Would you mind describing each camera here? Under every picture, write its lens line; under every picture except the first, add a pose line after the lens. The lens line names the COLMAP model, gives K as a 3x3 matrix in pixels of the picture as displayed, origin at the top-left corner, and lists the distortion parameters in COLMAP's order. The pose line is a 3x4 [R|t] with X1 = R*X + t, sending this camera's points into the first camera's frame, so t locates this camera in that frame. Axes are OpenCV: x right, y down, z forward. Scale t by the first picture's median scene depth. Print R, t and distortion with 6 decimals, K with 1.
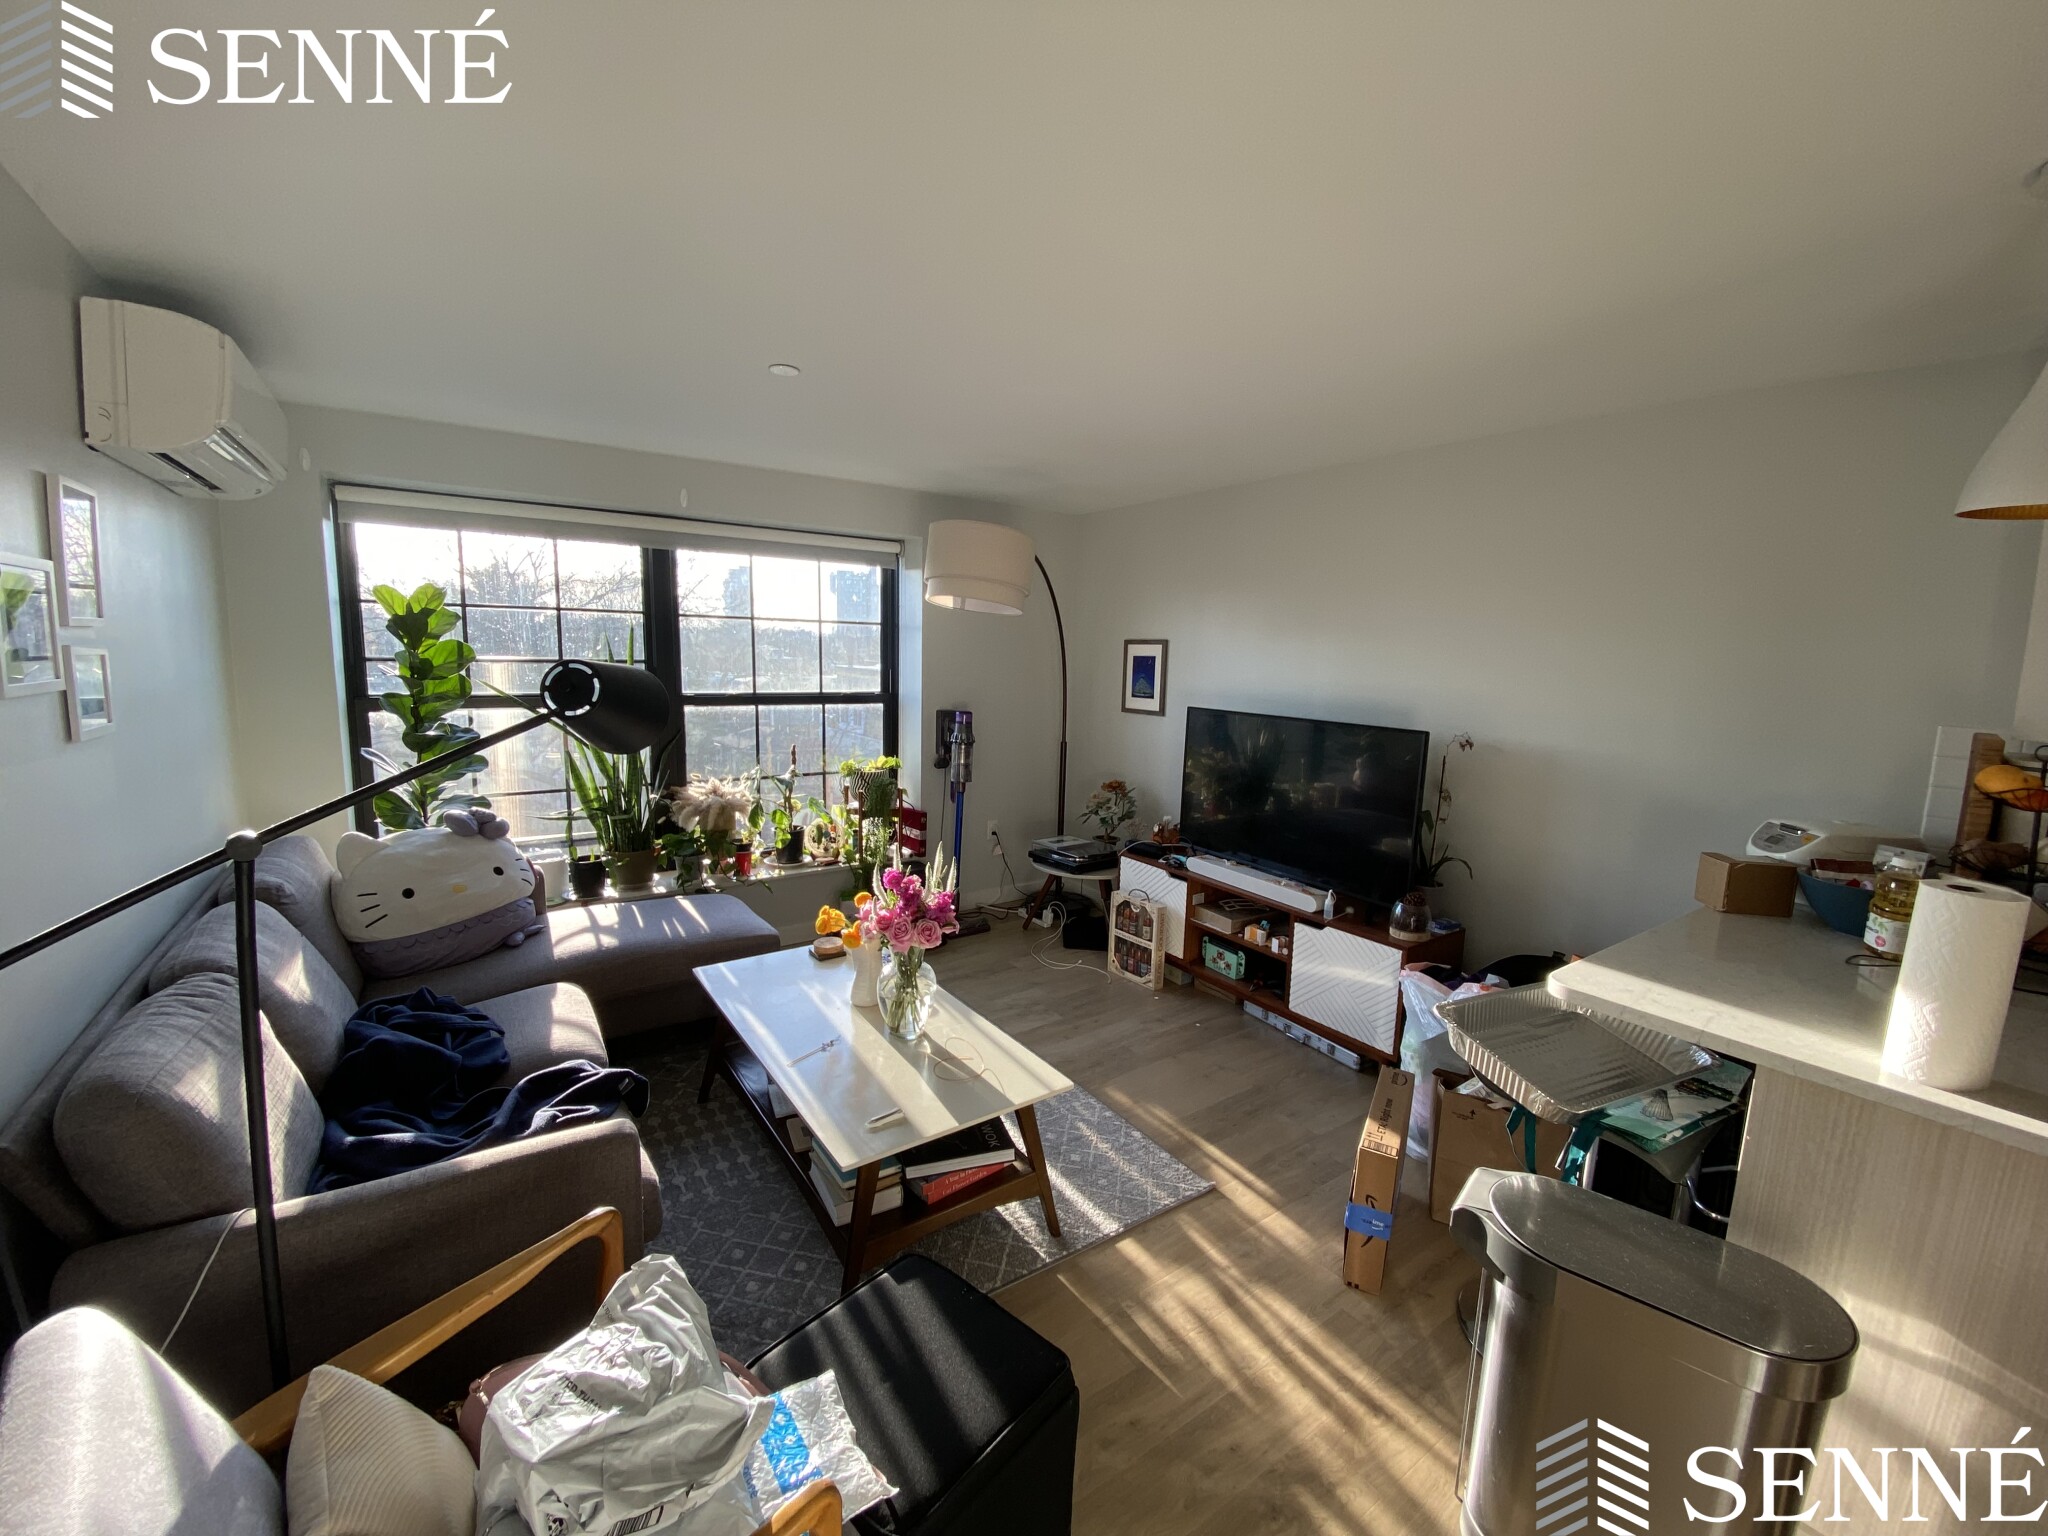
lens RADIAL K [[847.5, 0, 979.2], [0, 847.5, 759.0], [0, 0, 1]] dist [0.043770, -0.000253]
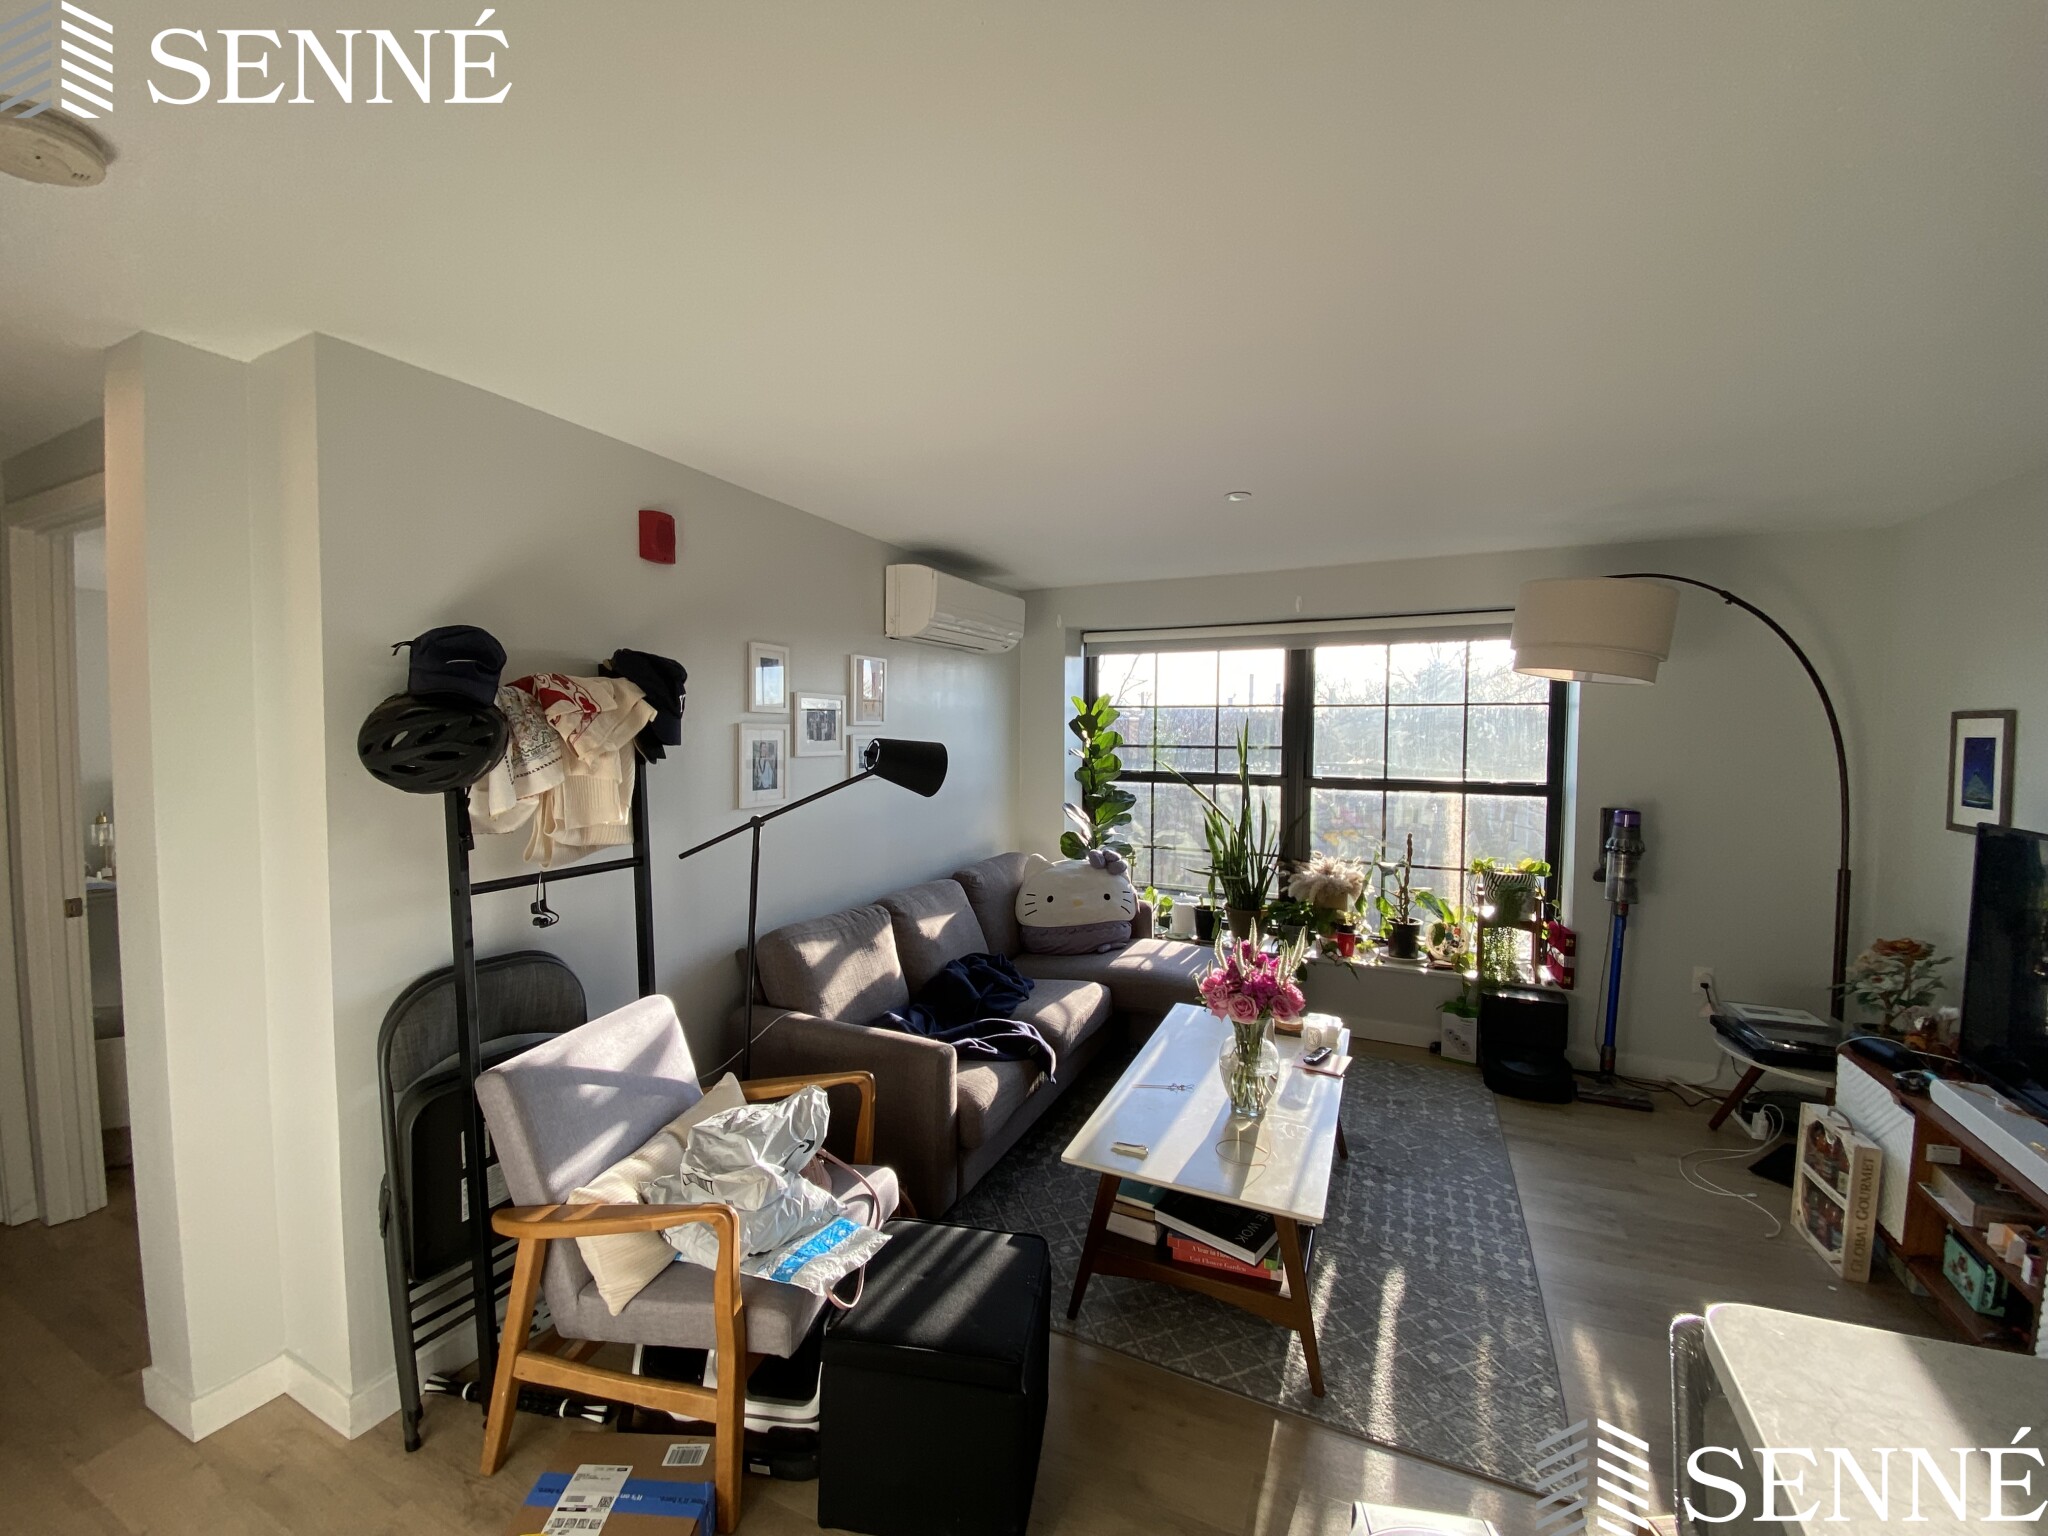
lens RADIAL K [[828.8, 0, 1024.0], [0, 828.8, 768.0], [0, 0, 1]] dist [0.048195, -0.029743]
pose [[0.517907, 0.020009, -0.855203, 0.383829], [-0.109227, 0.993090, -0.042913, -0.001847], [0.848435, 0.115636, 0.516514, 0.142362]]
